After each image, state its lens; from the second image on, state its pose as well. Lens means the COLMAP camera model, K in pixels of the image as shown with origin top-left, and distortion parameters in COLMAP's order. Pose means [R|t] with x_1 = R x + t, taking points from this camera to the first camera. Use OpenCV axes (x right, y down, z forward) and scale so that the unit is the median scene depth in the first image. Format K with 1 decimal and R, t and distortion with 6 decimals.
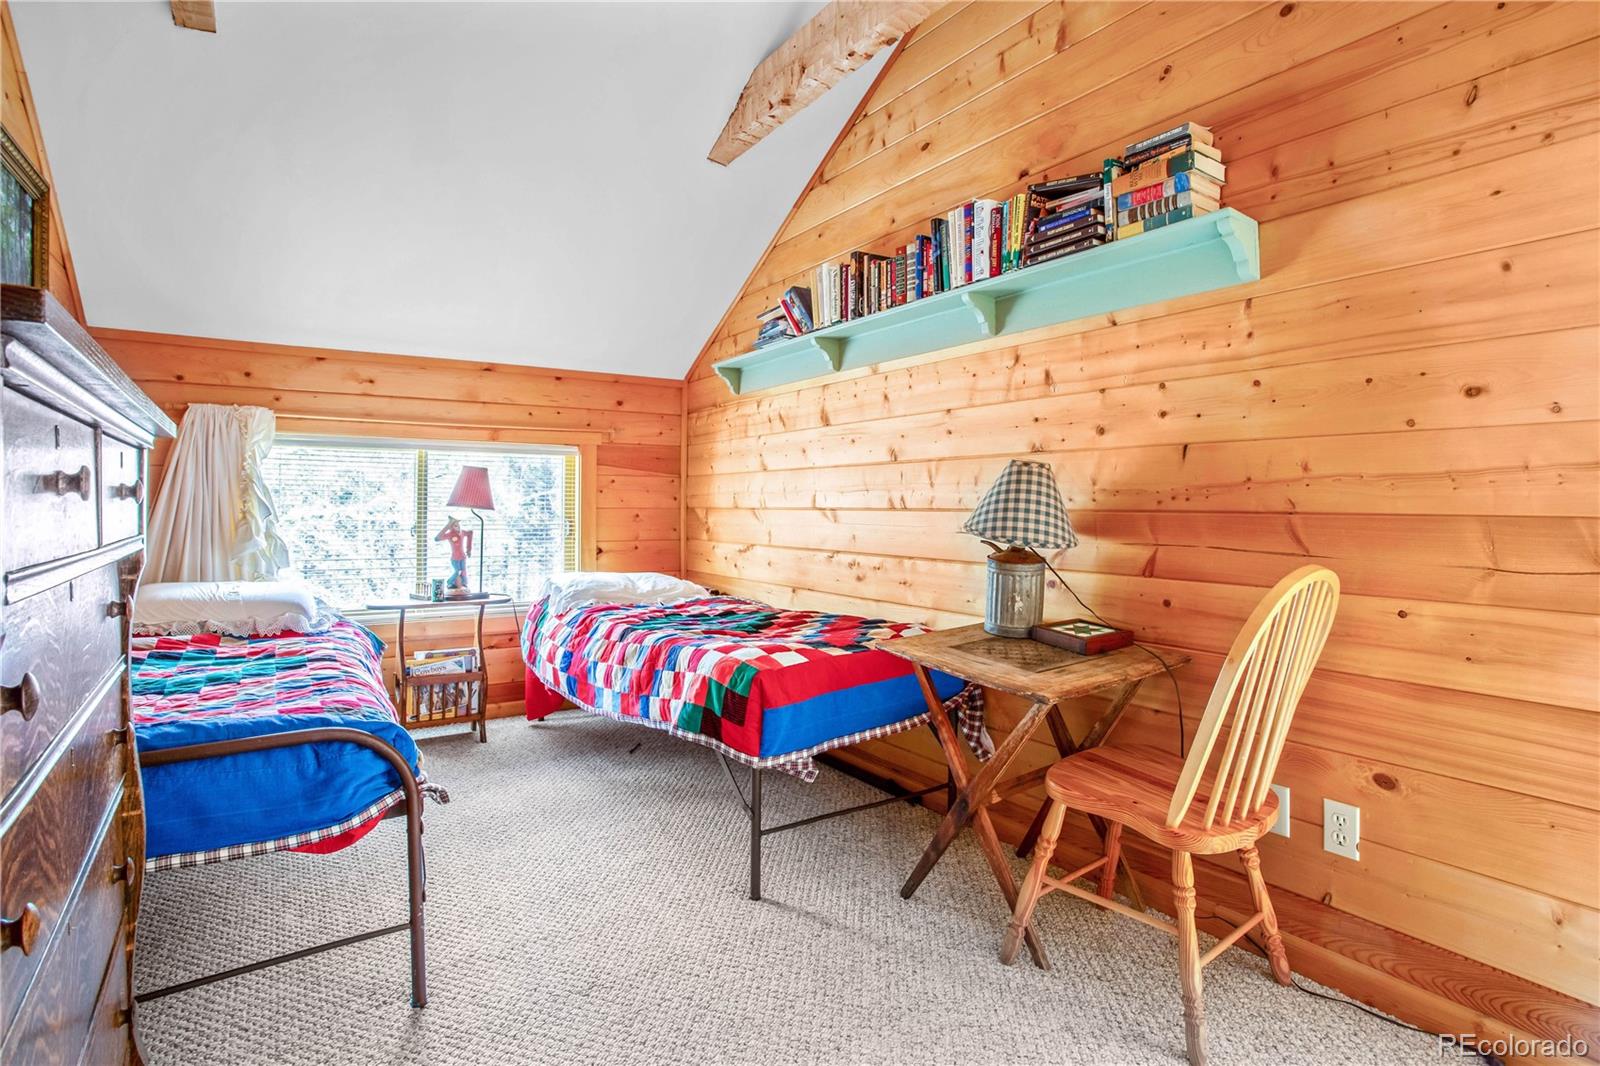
lens RADIAL K [[795.9, 0, 795.4], [0, 795.9, 484.4], [0, 0, 1]] dist [-0.067722, 0.030778]
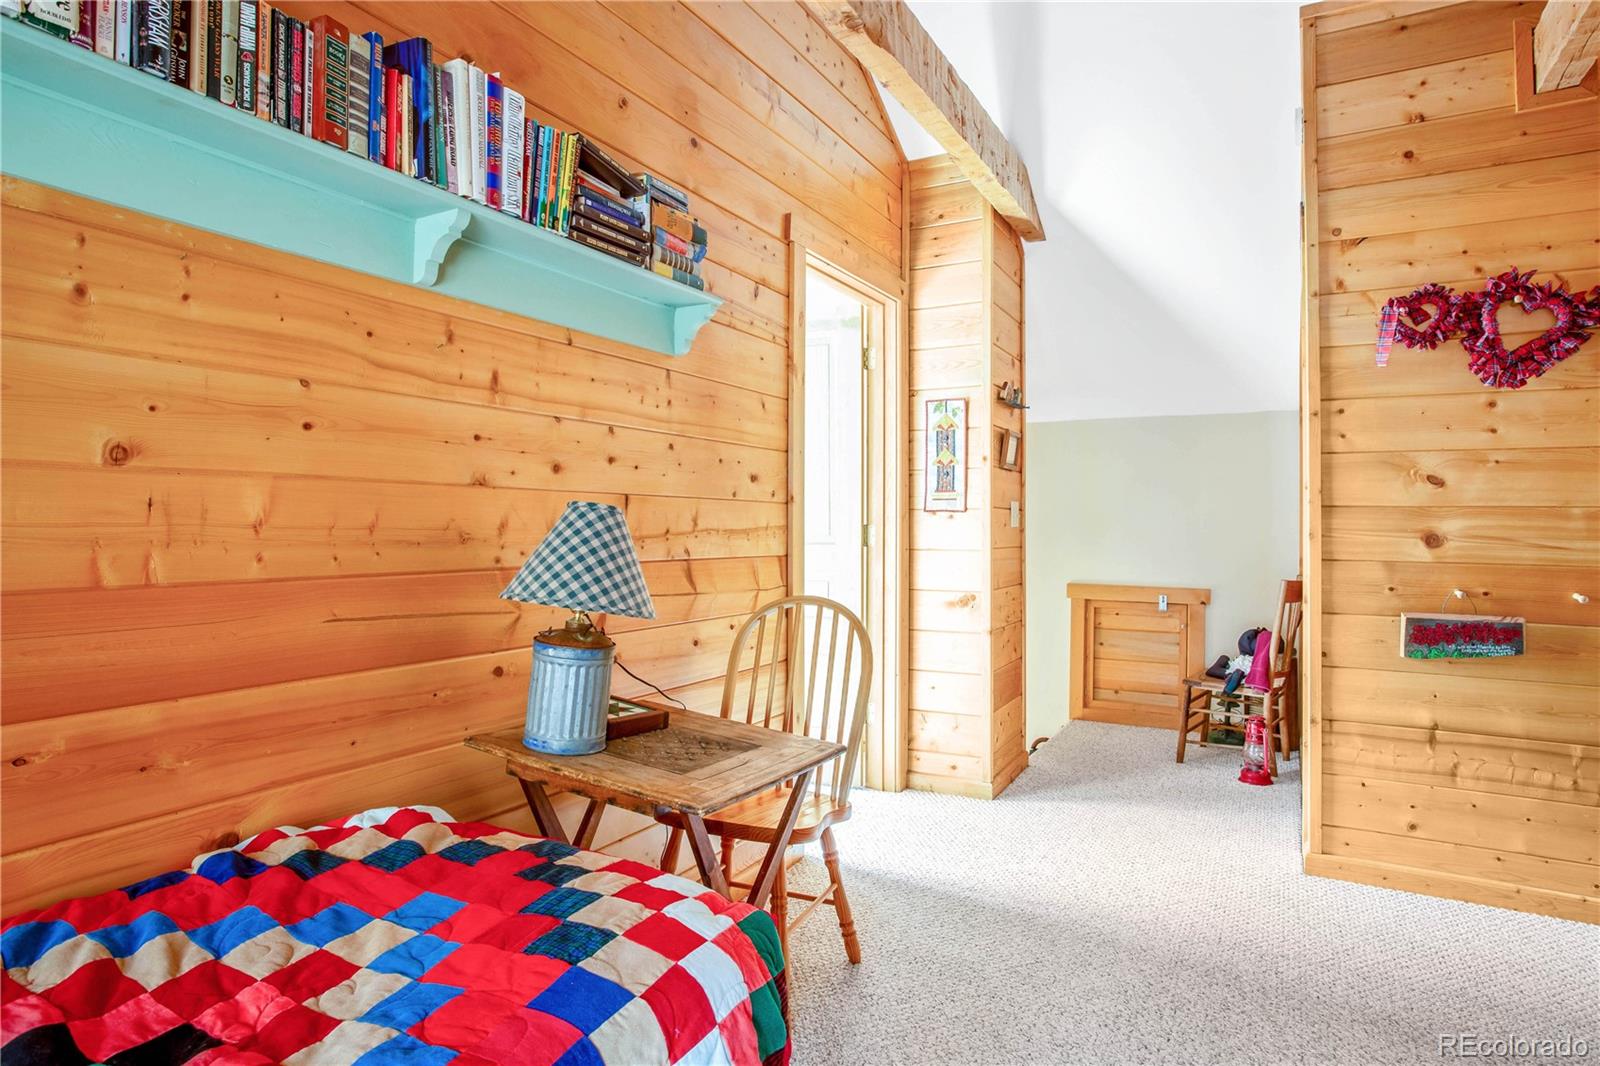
lens RADIAL K [[913.9, 0, 800.0], [0, 913.9, 533.0], [0, 0, 1]] dist [-0.001258, 0.000604]
pose [[-0.452703, -0.012416, 0.891575, -0.577243], [-0.027571, 0.999620, -0.000079, -0.007445], [-0.891235, -0.024618, -0.452873, 1.208718]]
